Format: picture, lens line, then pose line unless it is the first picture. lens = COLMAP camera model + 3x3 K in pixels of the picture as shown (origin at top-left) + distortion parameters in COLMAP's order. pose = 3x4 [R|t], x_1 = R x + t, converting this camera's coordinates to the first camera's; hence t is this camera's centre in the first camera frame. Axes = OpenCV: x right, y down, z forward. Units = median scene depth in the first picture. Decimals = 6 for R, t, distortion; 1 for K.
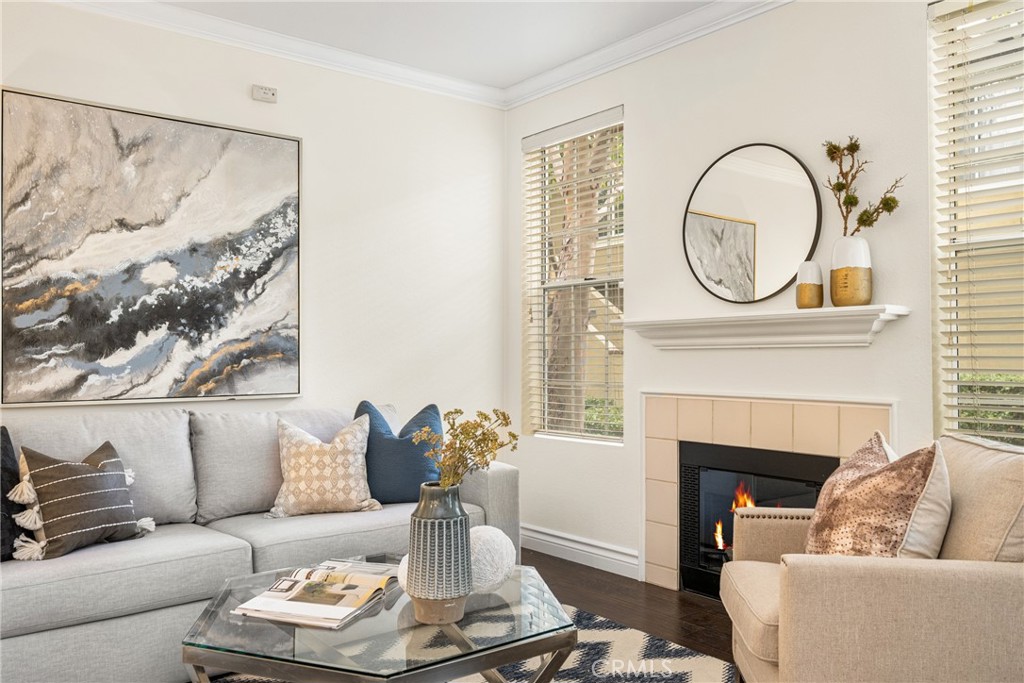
lens RADIAL K [[775.7, 0, 512.6], [0, 775.7, 344.8], [0, 0, 1]] dist [0.001977, 0.005133]
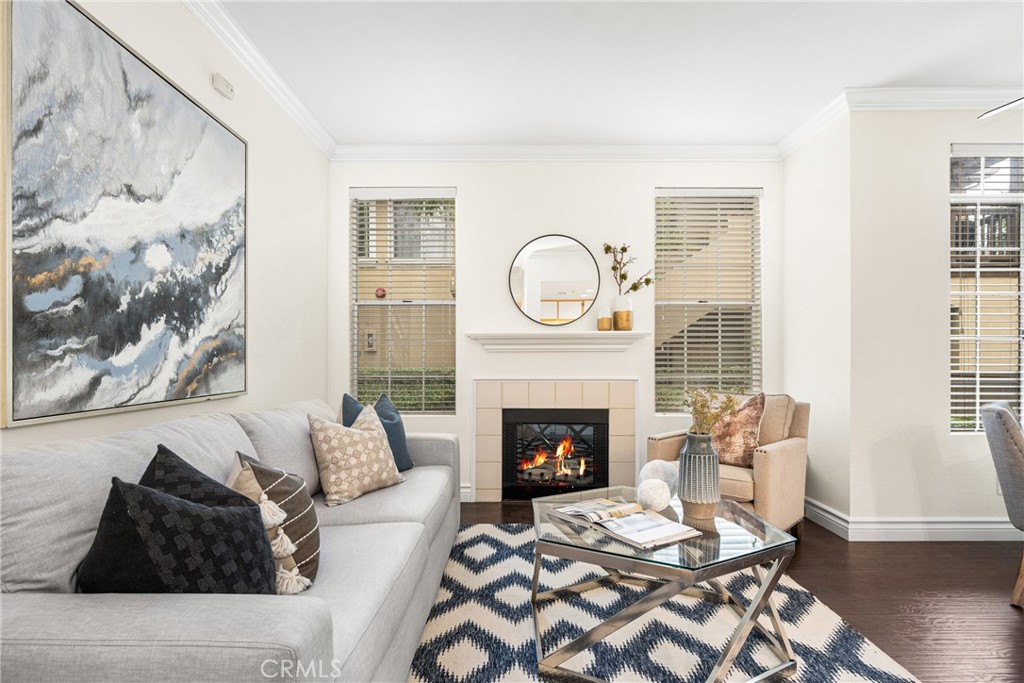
lens RADIAL K [[504.3, 0, 515.5], [0, 504.3, 357.7], [0, 0, 1]] dist [0.005432, -0.000626]
pose [[0.652728, 0.001724, 0.757591, -0.638354], [-0.012130, 0.999893, 0.008175, 0.010244], [-0.757495, -0.014526, 0.652679, 0.340921]]
